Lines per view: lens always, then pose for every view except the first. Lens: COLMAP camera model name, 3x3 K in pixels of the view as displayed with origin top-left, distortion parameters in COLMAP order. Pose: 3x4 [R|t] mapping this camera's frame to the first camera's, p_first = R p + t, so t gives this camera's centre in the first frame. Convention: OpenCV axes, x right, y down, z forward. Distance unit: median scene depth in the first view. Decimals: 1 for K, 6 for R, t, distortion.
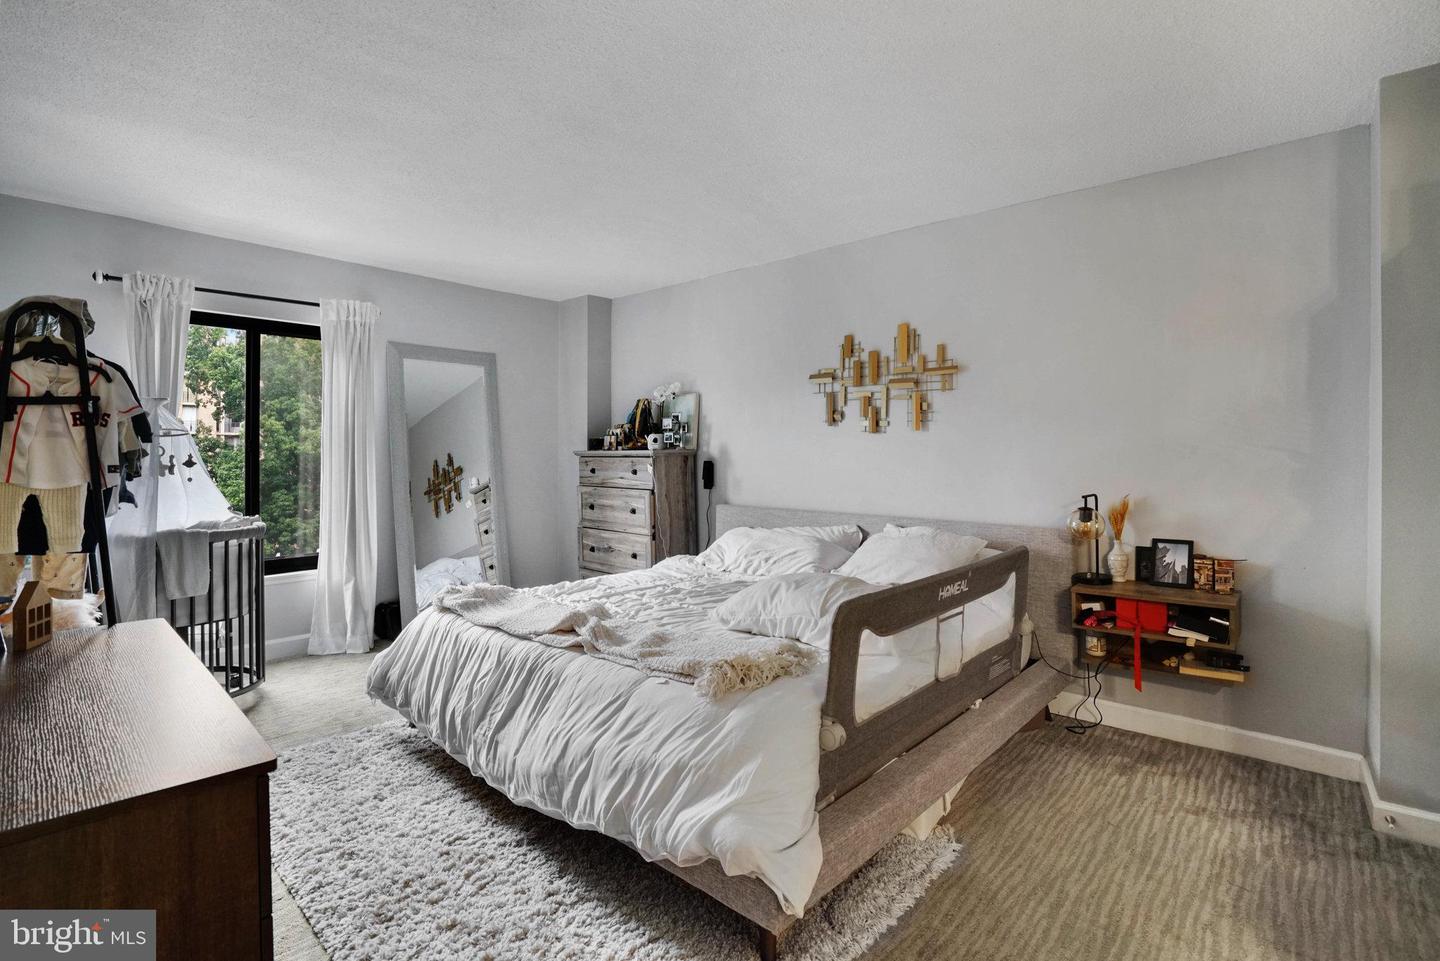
lens RADIAL K [[662.8, 0, 720.5], [0, 662.8, 468.4], [0, 0, 1]] dist [-0.029354, 0.001271]
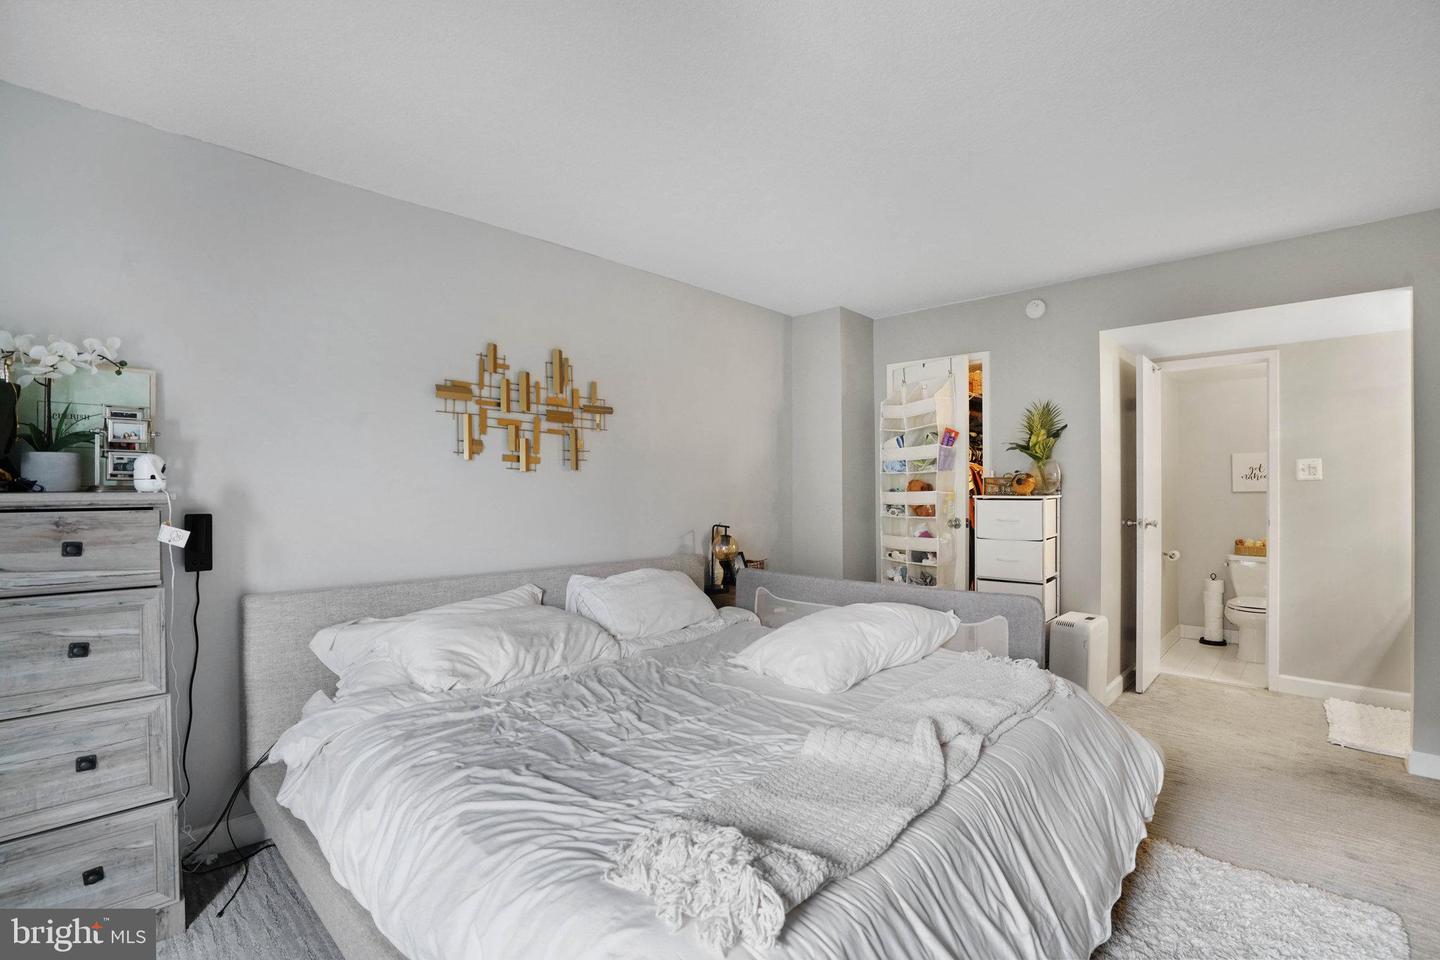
lens RADIAL K [[662.8, 0, 719.0], [0, 662.8, 487.8], [0, 0, 1]] dist [-0.029354, 0.001271]
pose [[0.070676, -0.000059, 0.997499, -0.571641], [0.017627, 0.999844, -0.001190, -0.028075], [-0.997344, 0.017667, 0.070666, 0.703614]]
